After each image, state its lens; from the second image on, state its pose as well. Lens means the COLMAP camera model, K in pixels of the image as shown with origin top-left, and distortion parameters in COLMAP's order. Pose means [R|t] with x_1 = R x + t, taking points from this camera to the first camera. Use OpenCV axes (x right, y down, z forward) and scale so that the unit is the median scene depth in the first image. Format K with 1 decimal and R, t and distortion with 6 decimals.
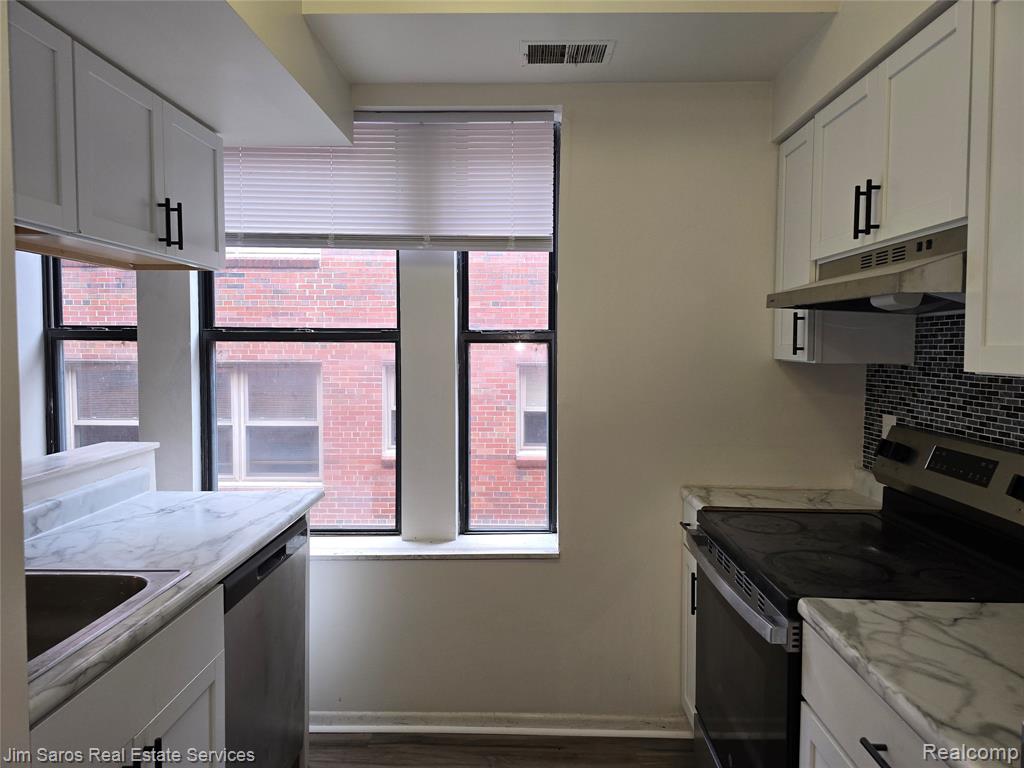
lens RADIAL K [[691.7, 0, 512.0], [0, 691.7, 384.0], [0, 0, 1]] dist [0.084757, -0.096435]
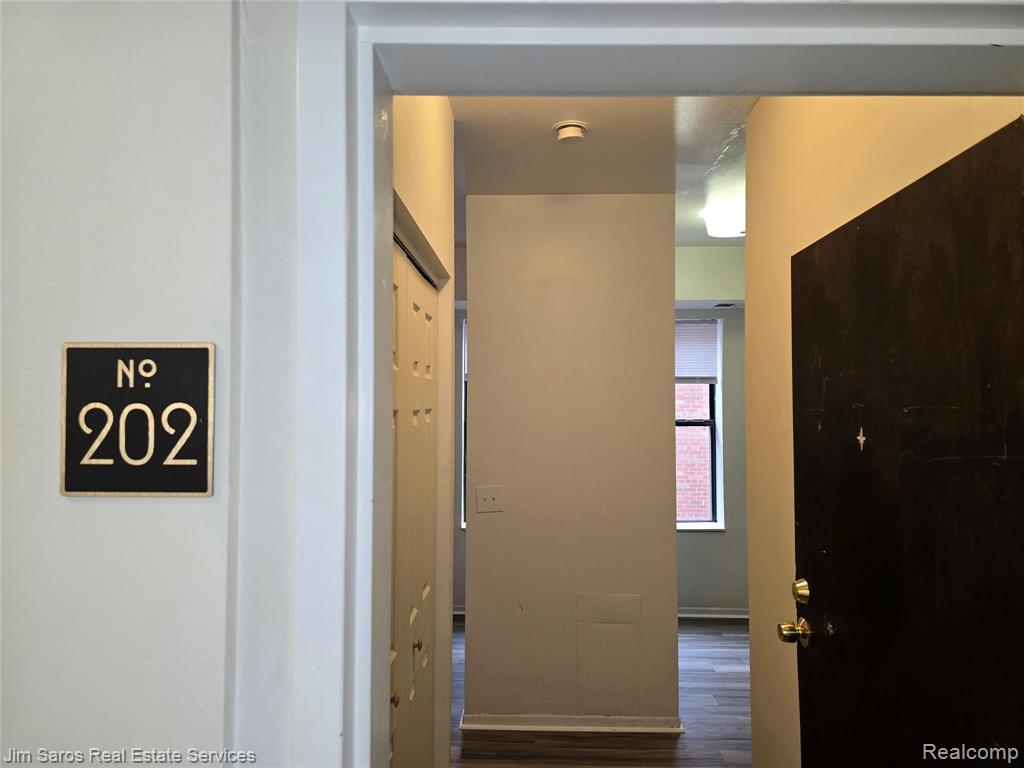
lens RADIAL K [[691.7, 0, 512.0], [0, 691.7, 384.0], [0, 0, 1]] dist [0.084757, -0.096435]
pose [[0.999873, -0.007475, 0.014074, -0.692740], [0.008545, 0.996951, -0.077561, -0.036382], [-0.013452, 0.077672, 0.996888, -1.282831]]
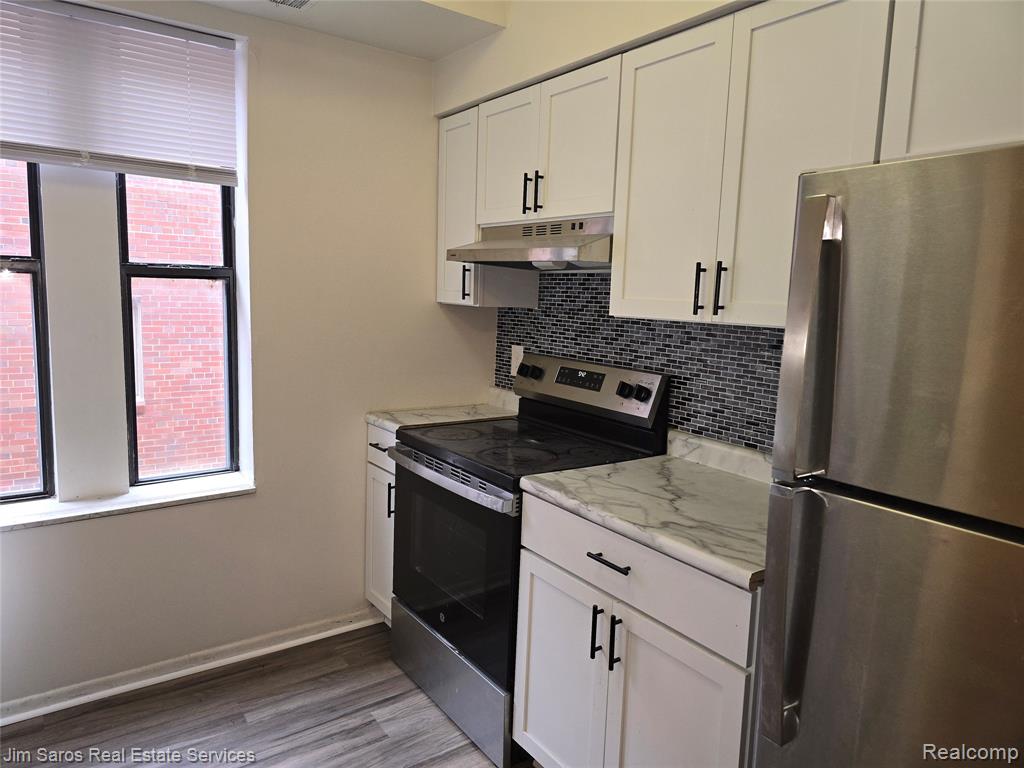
lens RADIAL K [[691.7, 0, 512.0], [0, 691.7, 384.0], [0, 0, 1]] dist [0.084757, -0.096435]
pose [[0.795376, -0.058009, 0.603334, -0.288325], [0.002385, 0.995701, 0.092591, -0.005495], [-0.606112, -0.072206, 0.792095, -0.047350]]
